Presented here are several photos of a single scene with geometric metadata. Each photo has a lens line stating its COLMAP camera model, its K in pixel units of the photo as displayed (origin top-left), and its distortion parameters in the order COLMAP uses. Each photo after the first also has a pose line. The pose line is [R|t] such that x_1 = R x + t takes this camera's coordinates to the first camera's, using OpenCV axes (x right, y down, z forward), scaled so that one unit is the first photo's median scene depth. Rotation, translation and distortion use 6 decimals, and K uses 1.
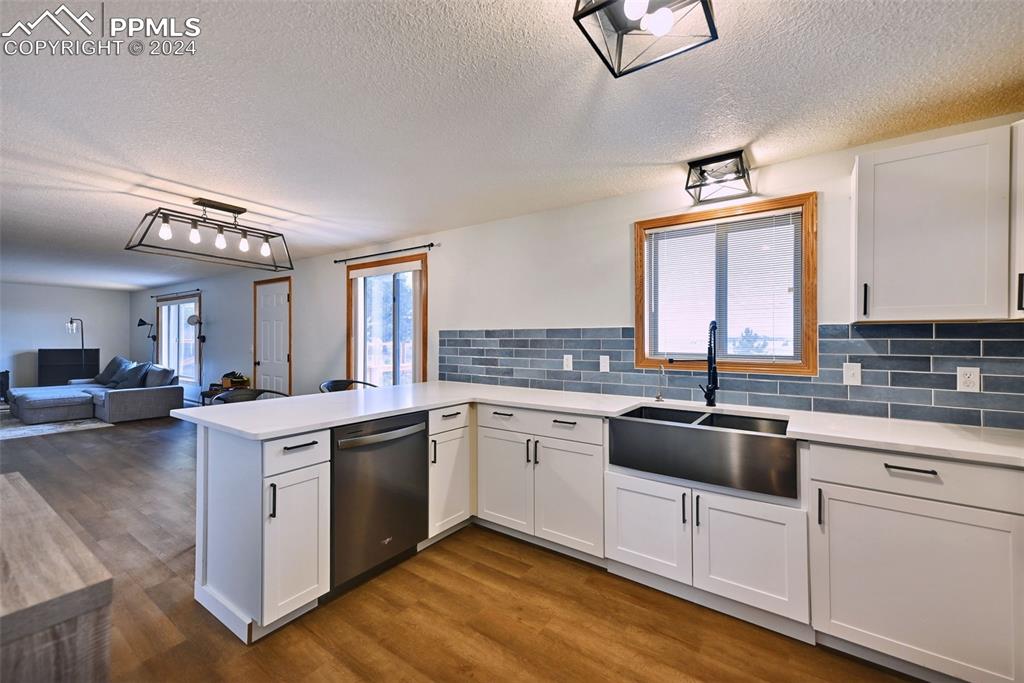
lens RADIAL K [[420.3, 0, 514.3], [0, 420.3, 338.4], [0, 0, 1]] dist [0.023265, 0.001051]
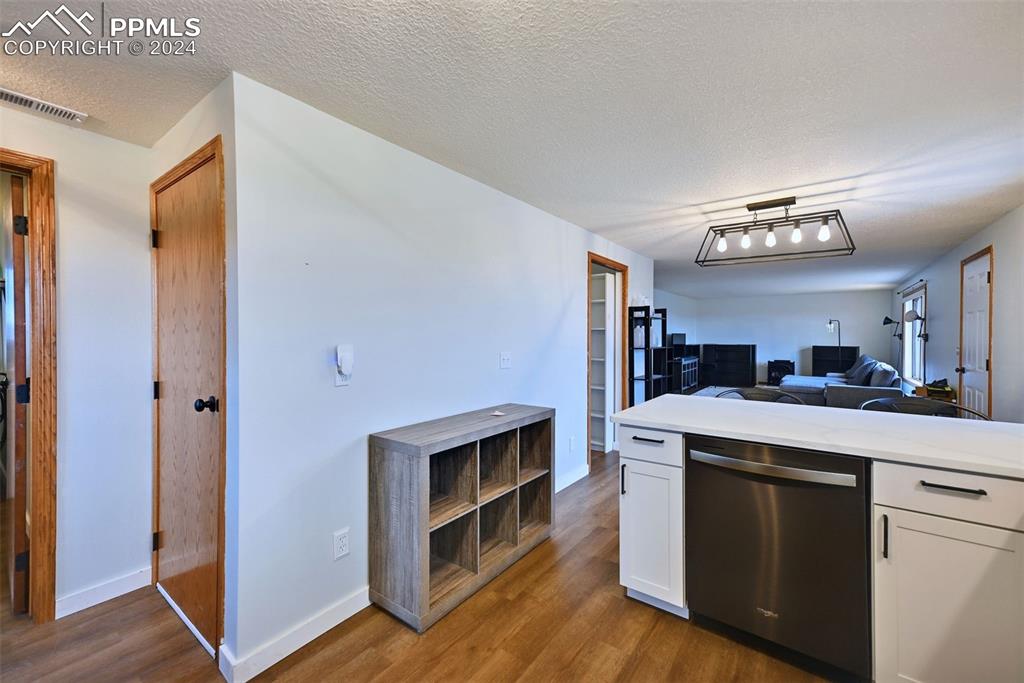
lens RADIAL K [[420.3, 0, 513.8], [0, 420.3, 341.8], [0, 0, 1]] dist [0.023265, 0.001051]
pose [[-0.023793, 0.010626, -0.999660, 0.311594], [-0.000511, 0.999943, 0.010641, 0.001874], [0.999717, 0.000764, -0.023787, 0.408206]]
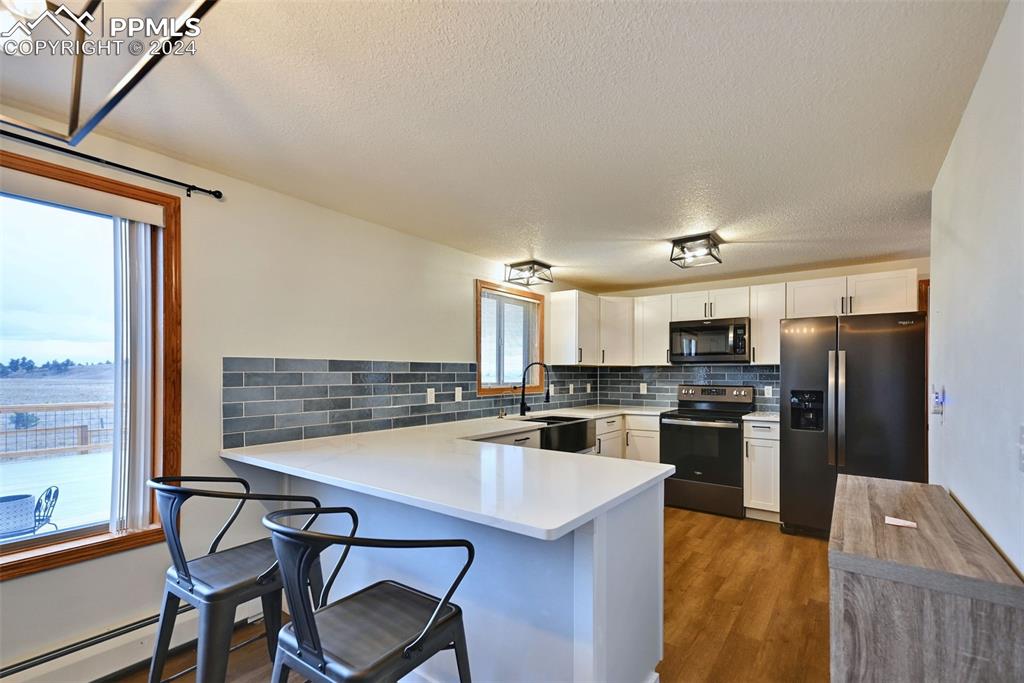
lens RADIAL K [[451.2, 0, 535.5], [0, 451.2, 370.5], [0, 0, 1]] dist [0.015289, -0.000952]
pose [[-0.003419, 0.005013, 0.999982, -0.916281], [-0.002204, 0.999985, -0.005020, 0.000963], [-0.999992, -0.002222, -0.003407, 0.719097]]
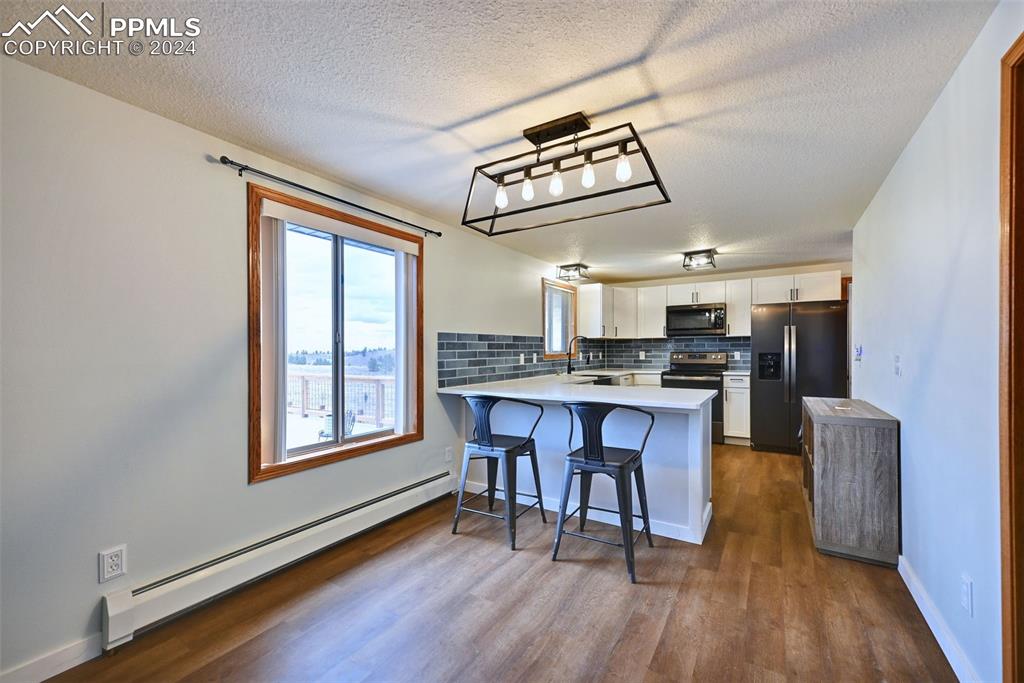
lens RADIAL K [[420.3, 0, 511.7], [0, 420.3, 350.5], [0, 0, 1]] dist [0.023265, 0.001051]
pose [[-0.058516, -0.002681, 0.998283, -1.287004], [0.007255, 0.999969, 0.003111, 0.021945], [-0.998260, 0.007425, -0.058495, 1.073131]]
